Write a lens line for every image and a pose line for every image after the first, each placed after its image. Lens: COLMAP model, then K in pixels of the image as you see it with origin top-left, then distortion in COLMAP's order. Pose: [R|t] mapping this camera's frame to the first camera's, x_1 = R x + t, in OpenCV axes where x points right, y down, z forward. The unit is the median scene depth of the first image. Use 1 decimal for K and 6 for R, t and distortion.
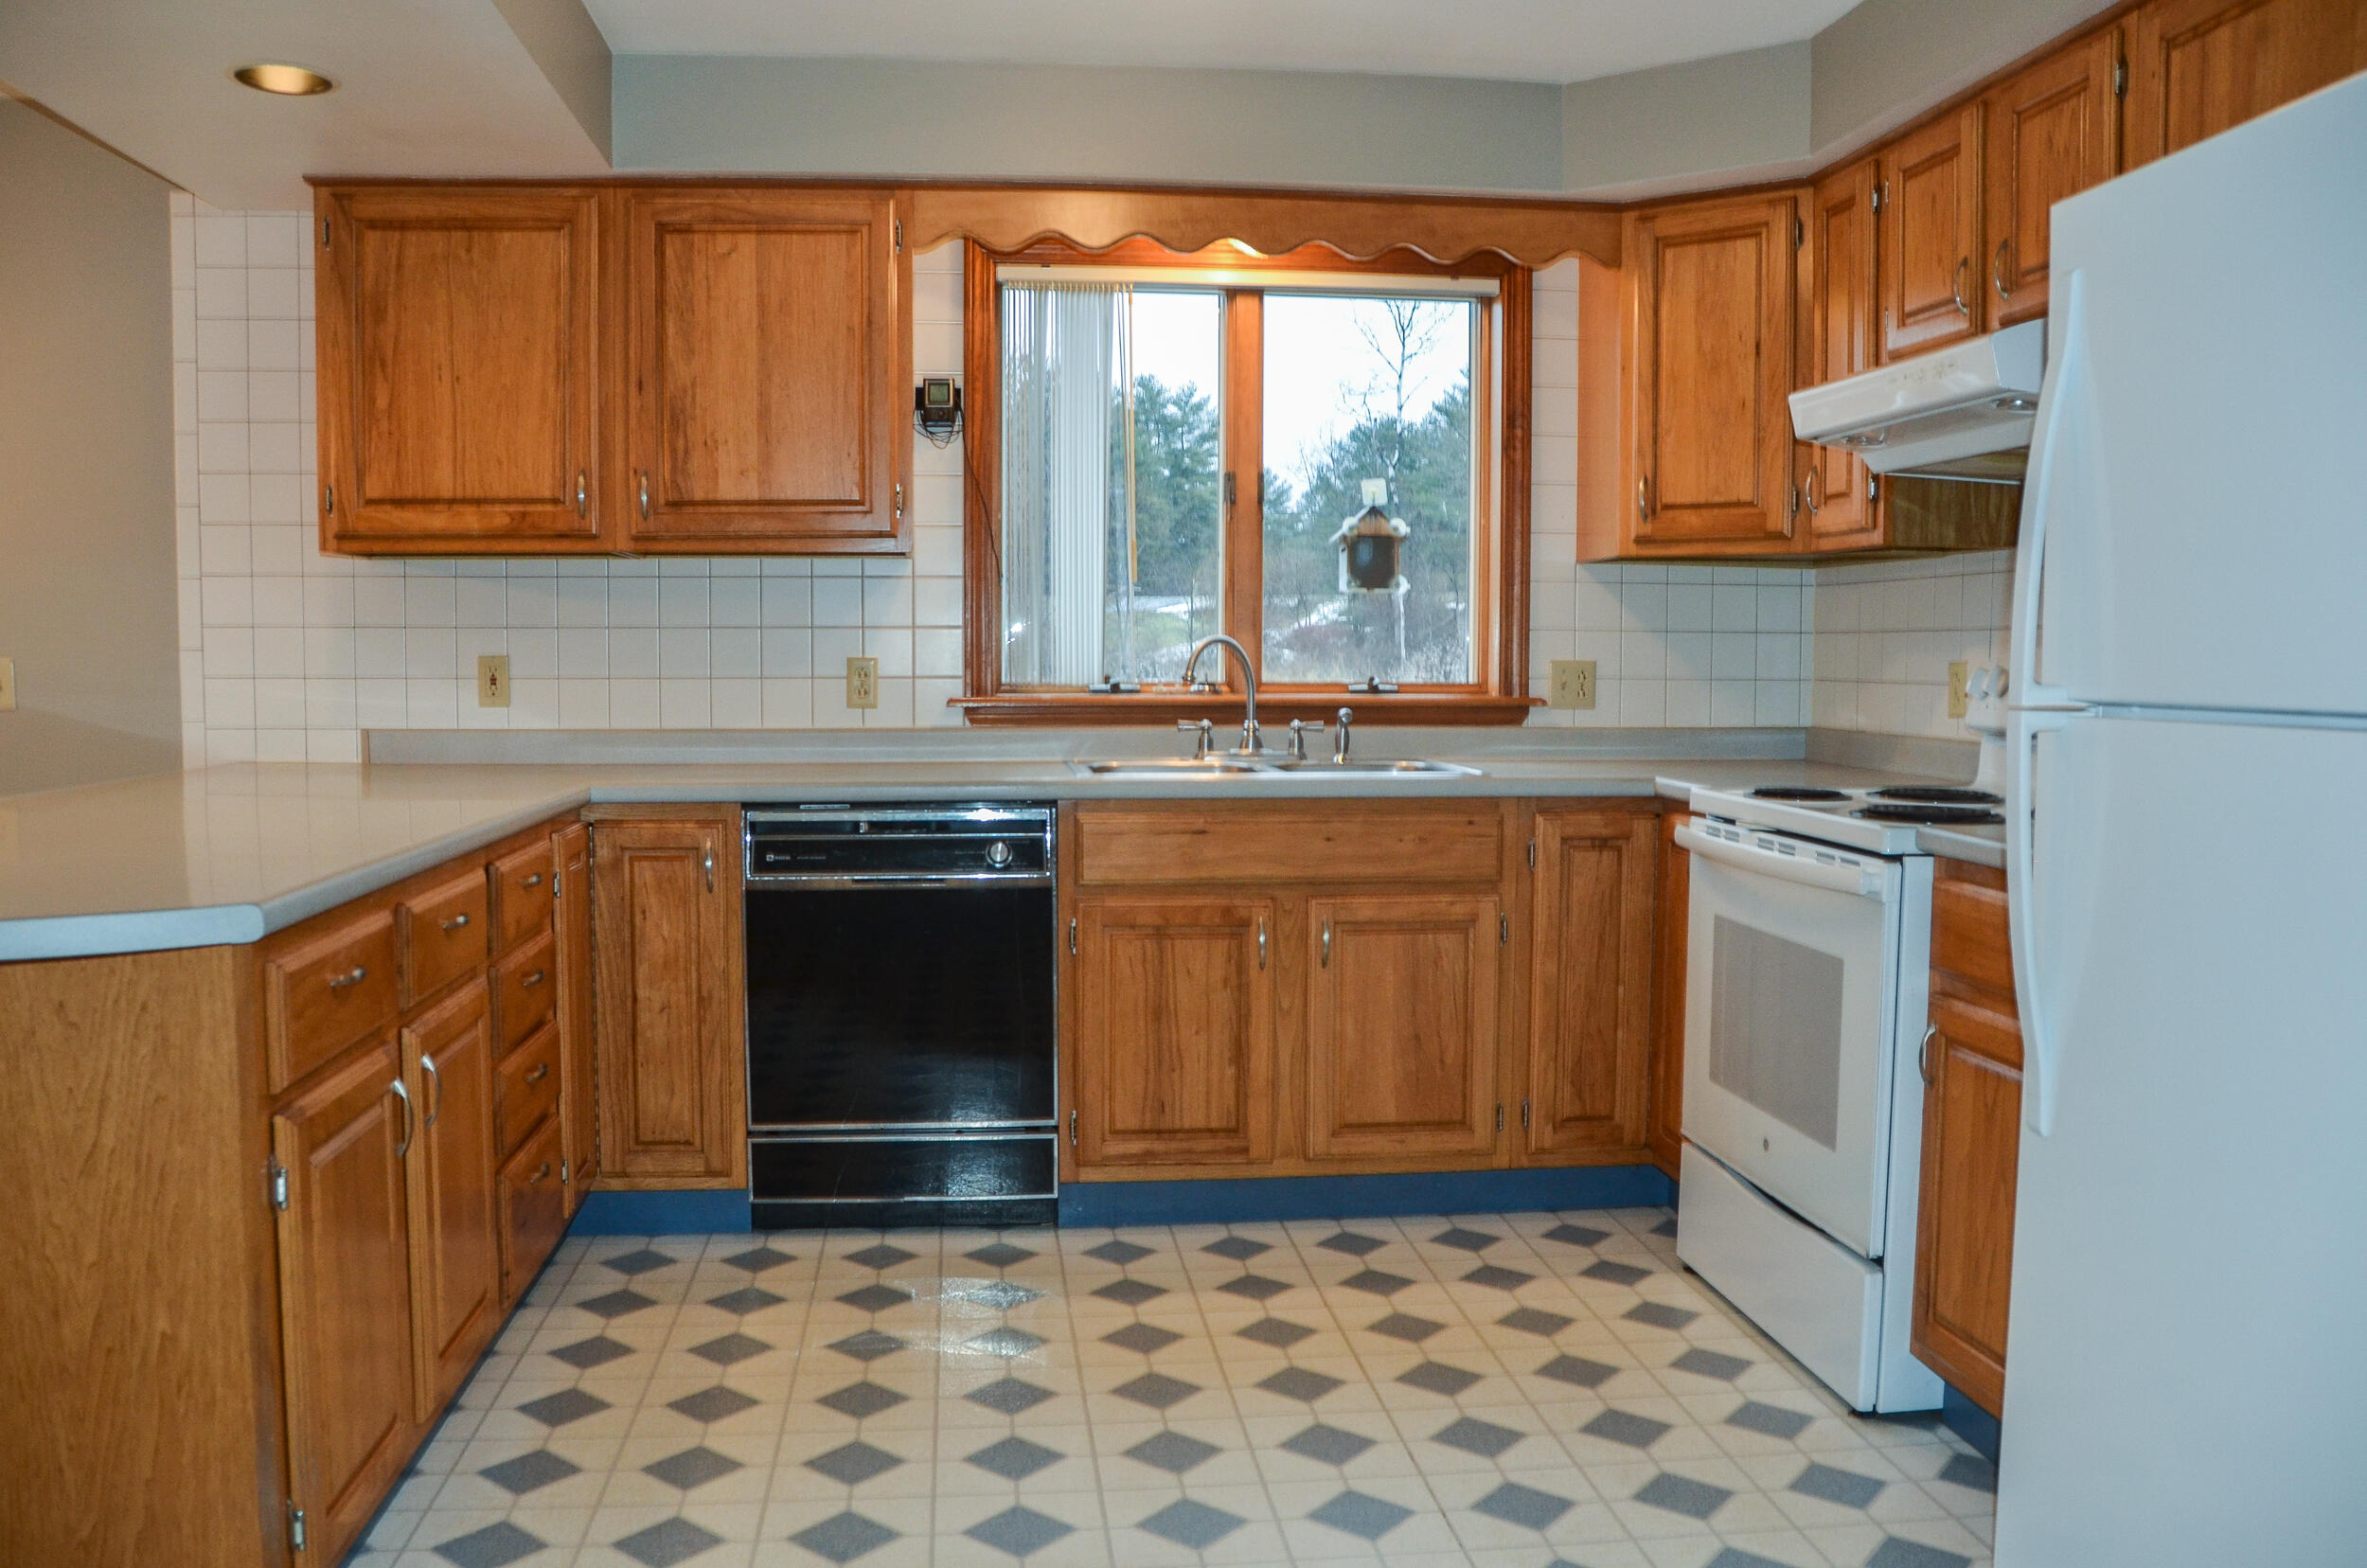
lens RADIAL K [[1872.4, 0, 1167.2], [0, 1872.4, 803.3], [0, 0, 1]] dist [-0.156954, 0.124033]
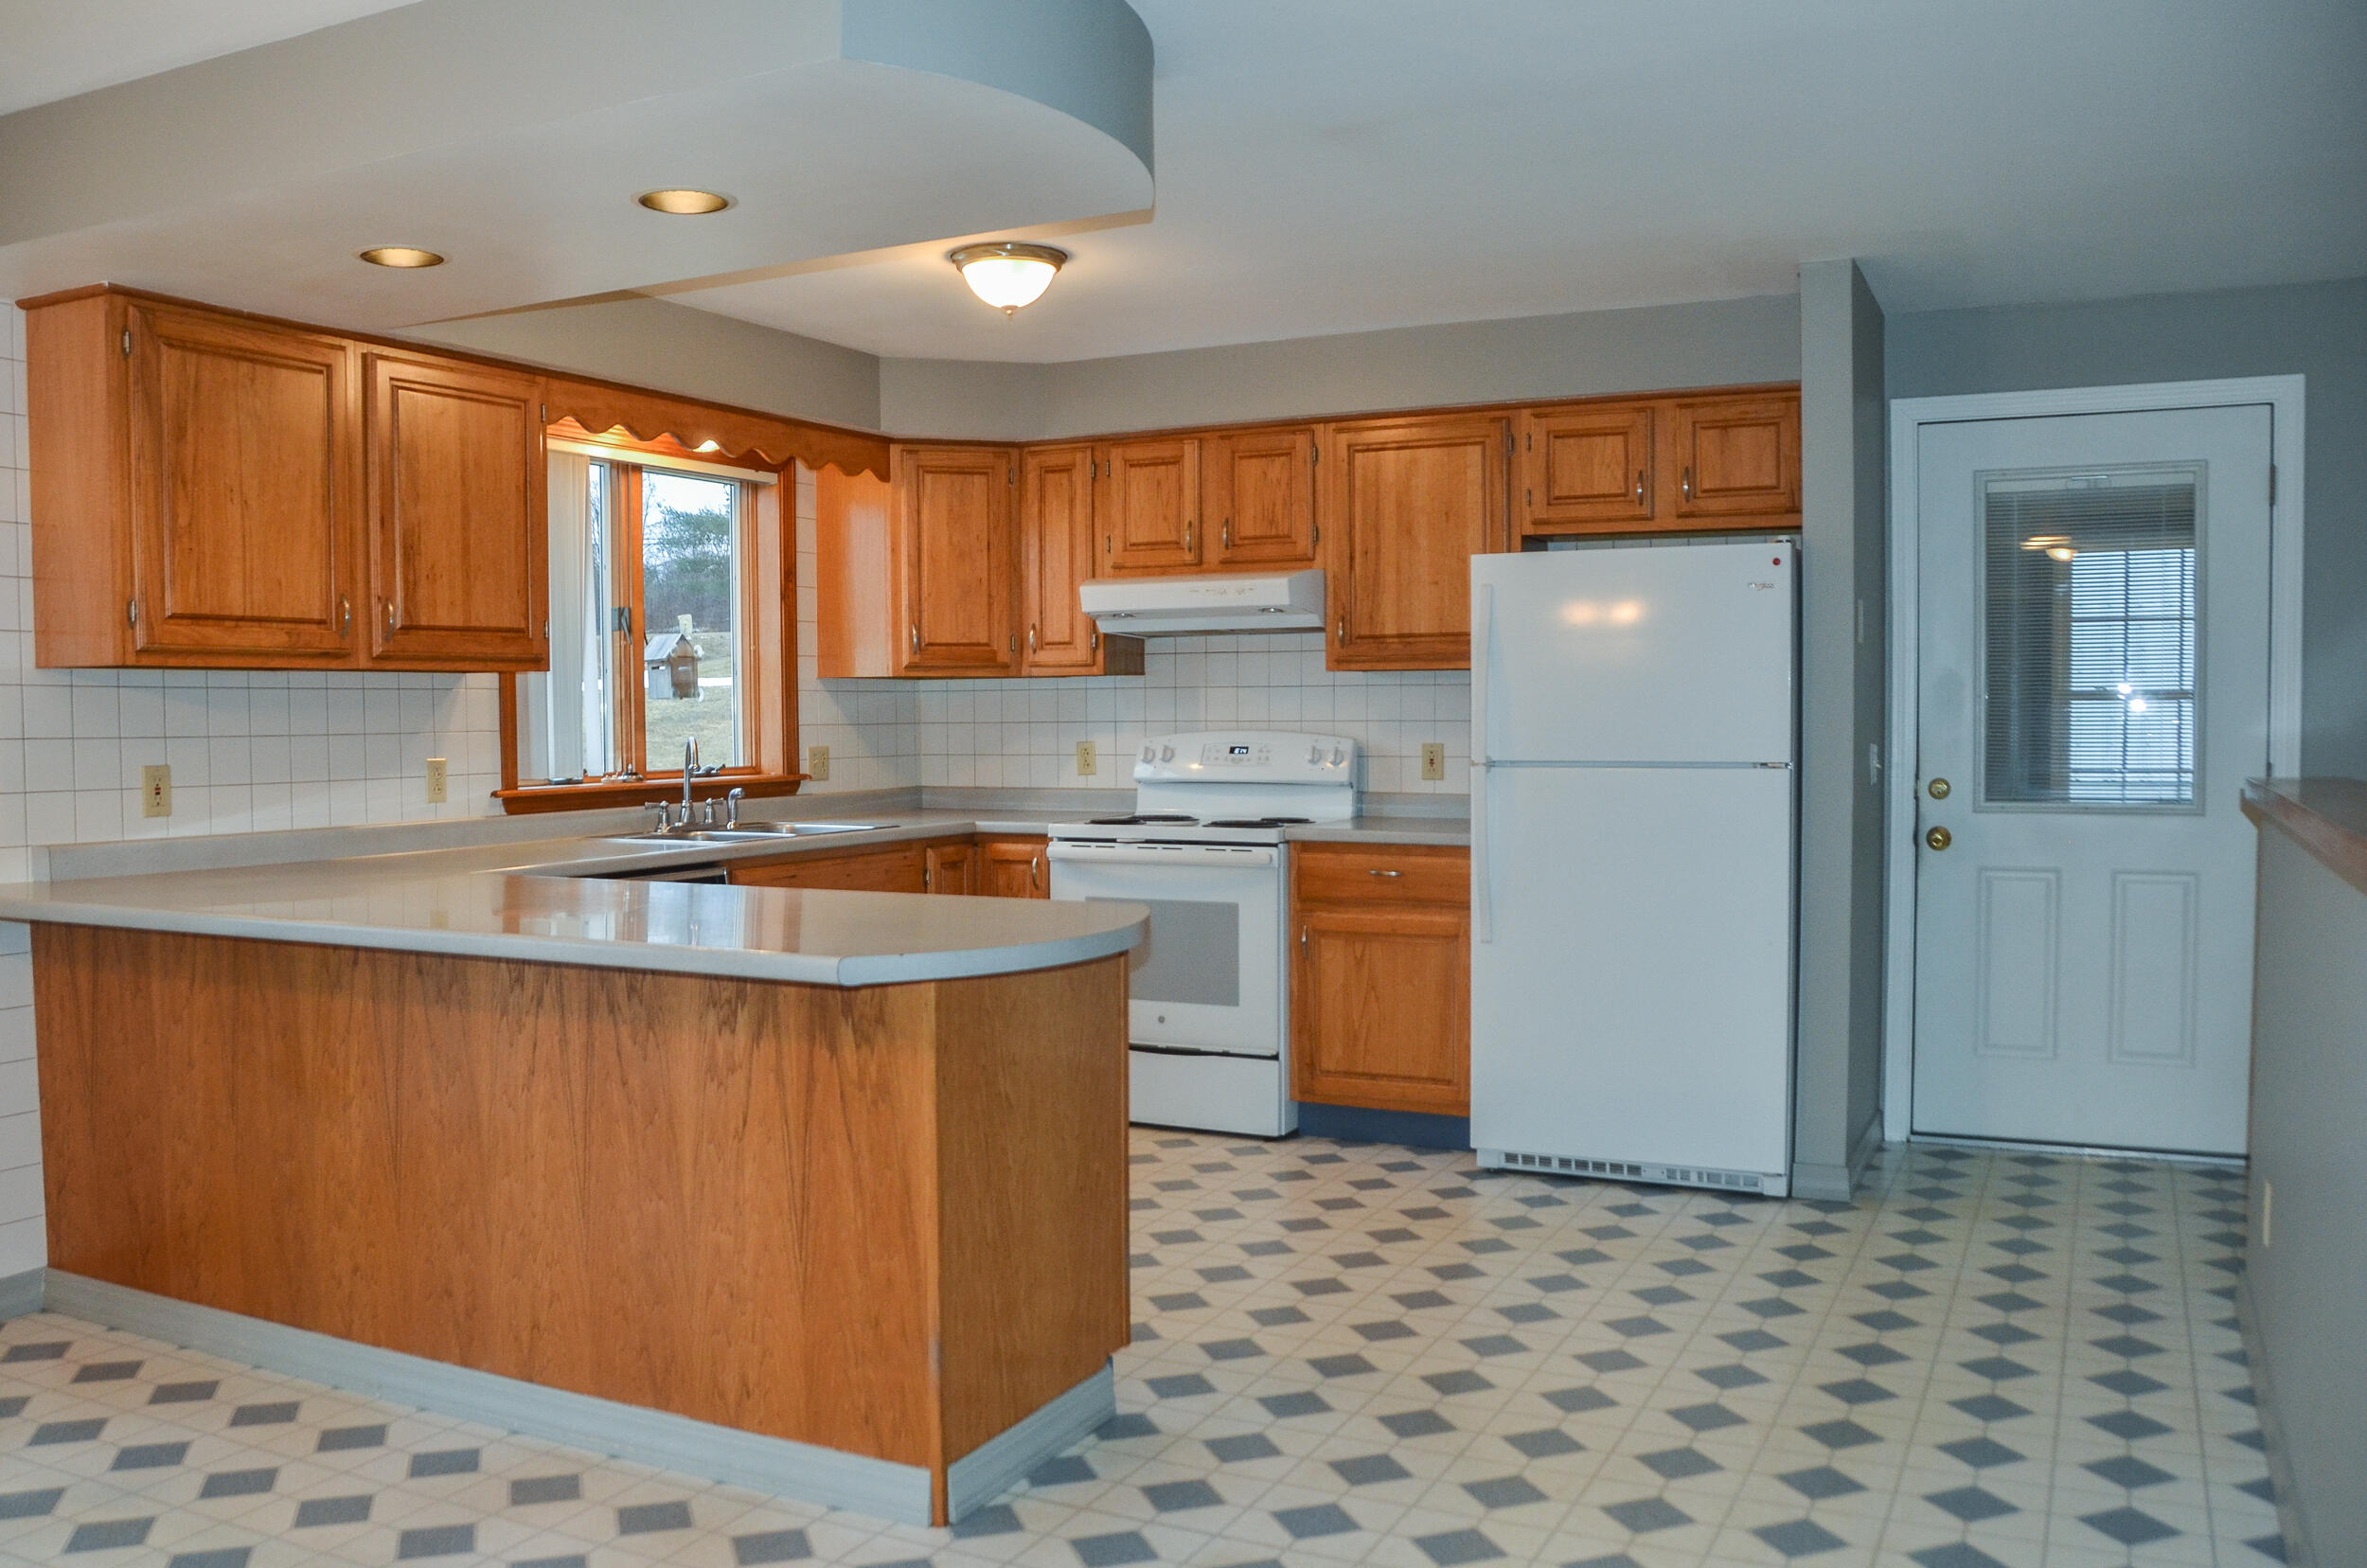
lens RADIAL K [[1945.8, 0, 1173.8], [0, 1945.8, 826.5], [0, 0, 1]] dist [-0.153552, 0.120386]
pose [[0.540247, -0.055932, 0.839646, -1.015685], [0.077400, 0.996862, 0.016604, -0.023836], [-0.837940, 0.056018, 0.542881, -0.024599]]
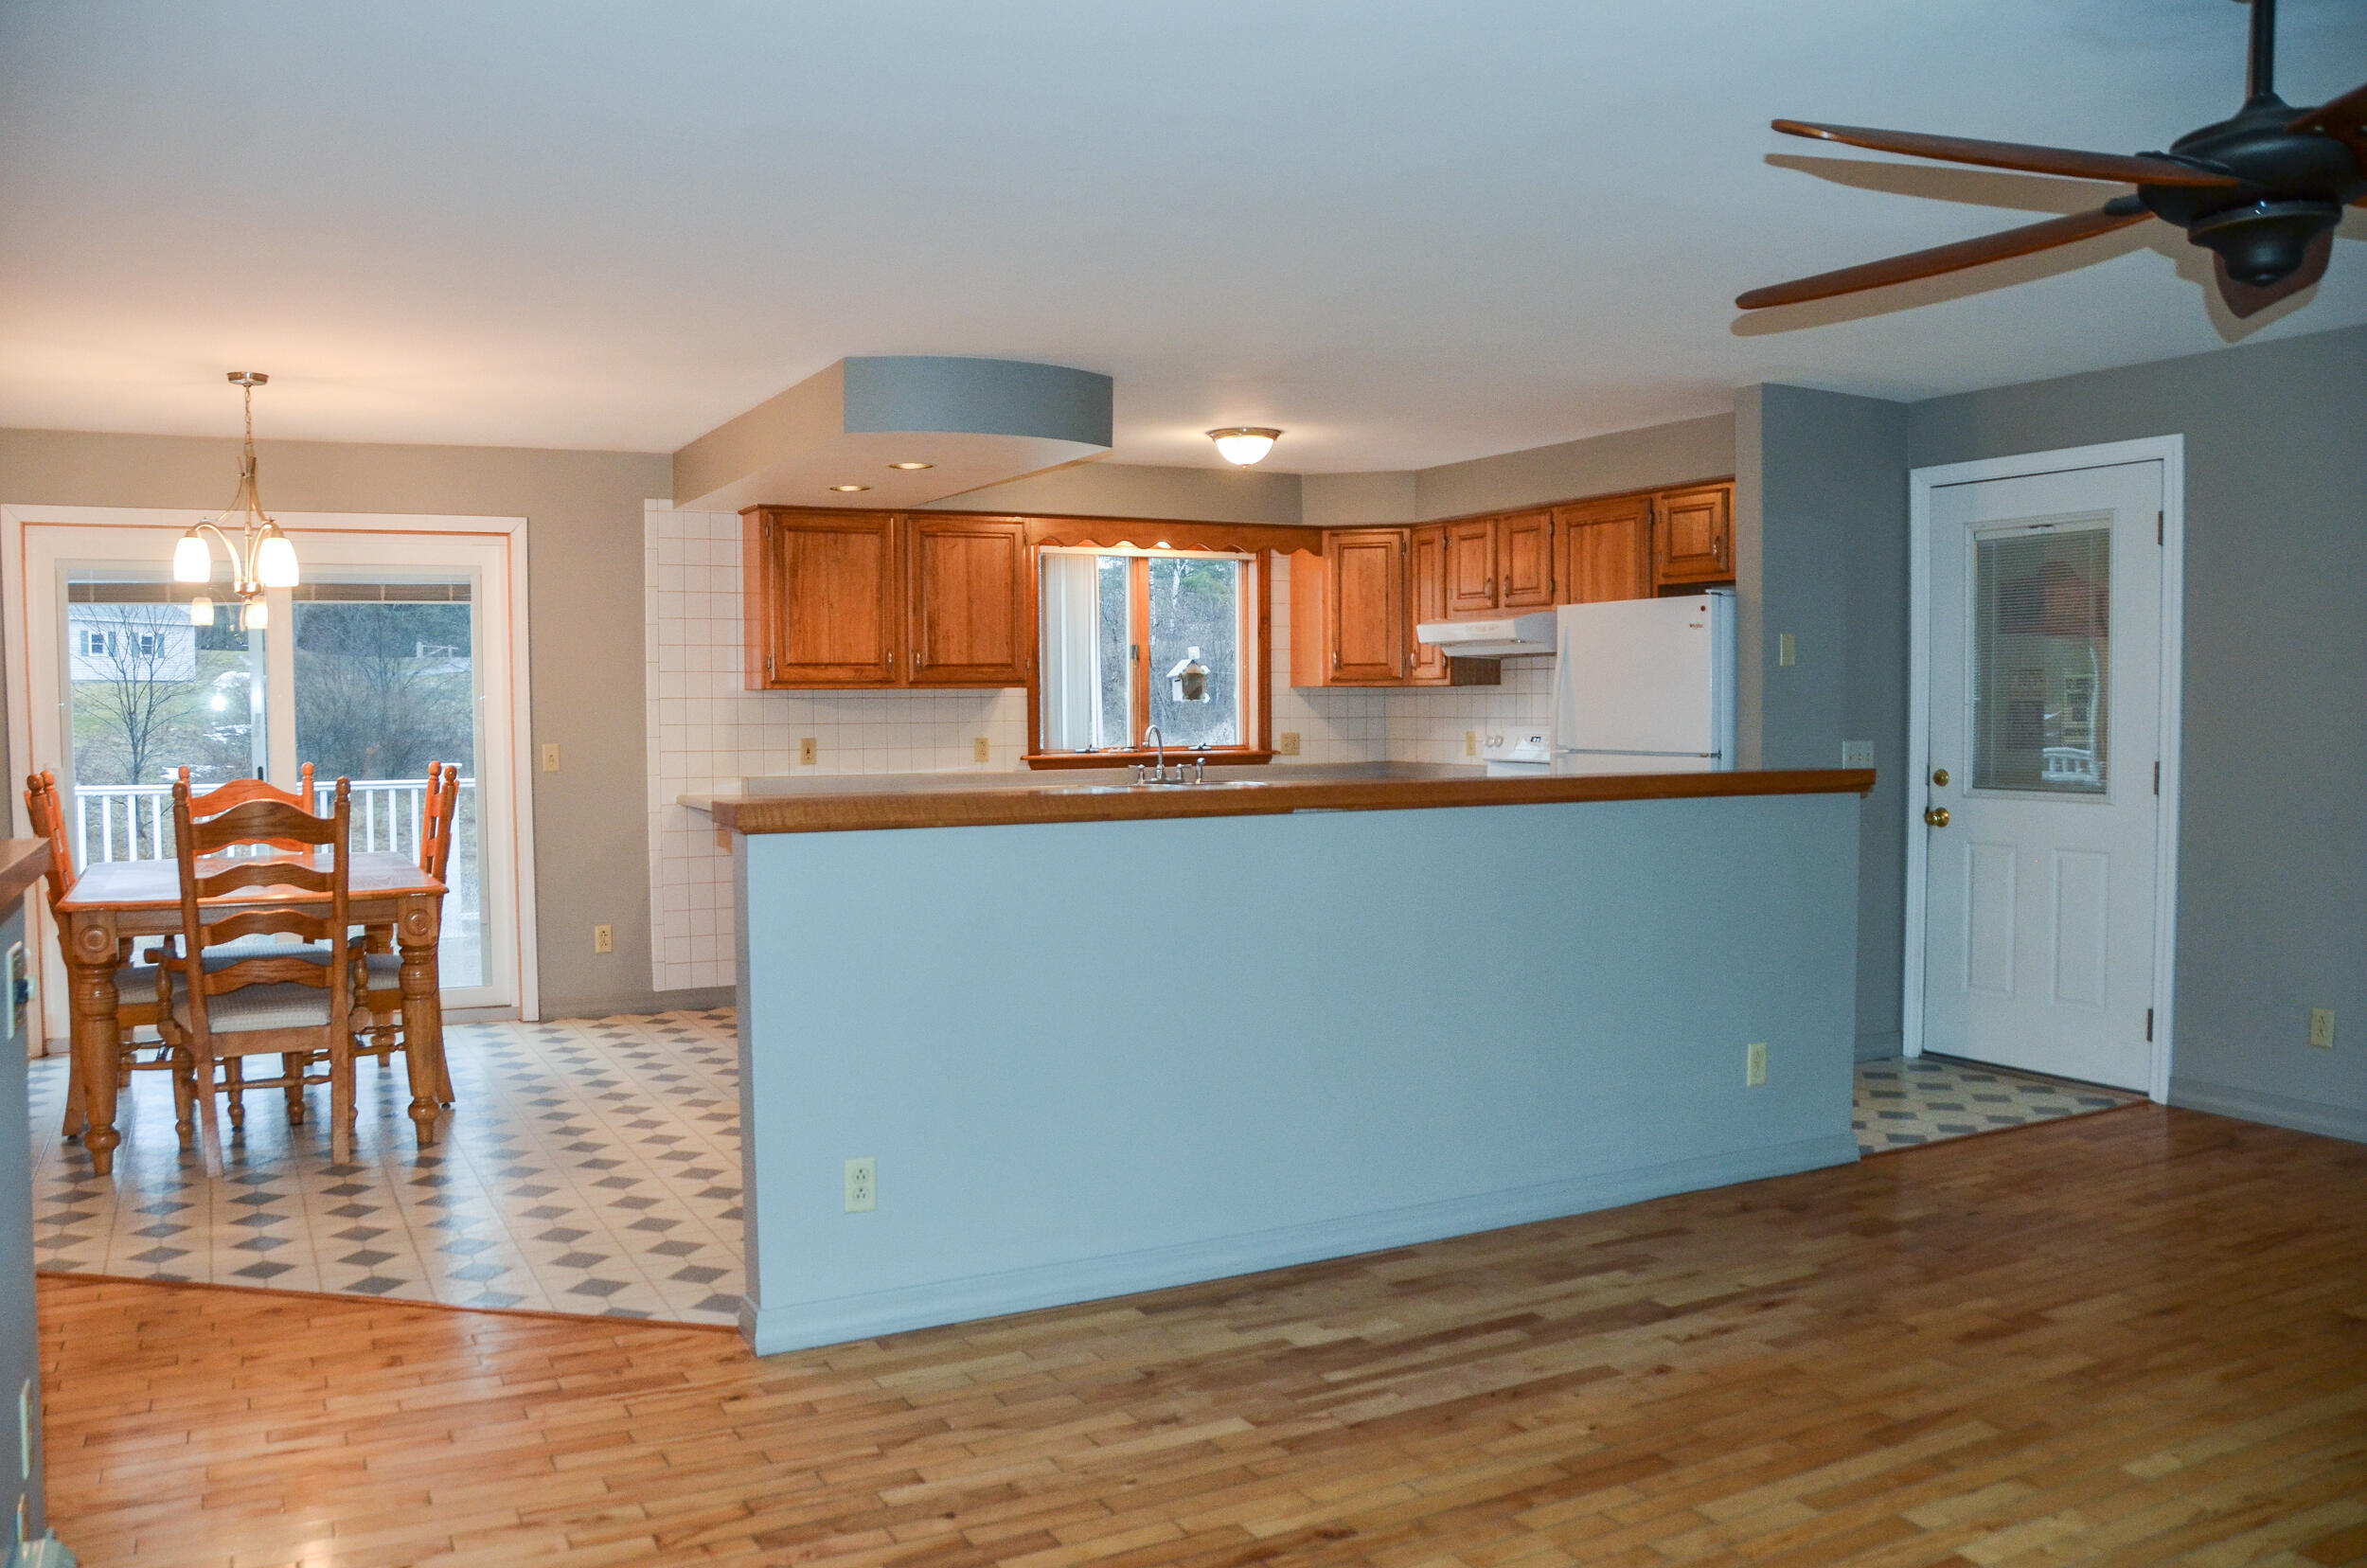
lens RADIAL K [[1872.4, 0, 1167.2], [0, 1872.4, 803.3], [0, 0, 1]] dist [-0.156954, 0.124033]
pose [[0.928410, -0.028403, 0.370469, -0.817446], [0.039029, 0.999013, -0.021216, 0.049589], [-0.369501, 0.034156, 0.928603, -1.075588]]
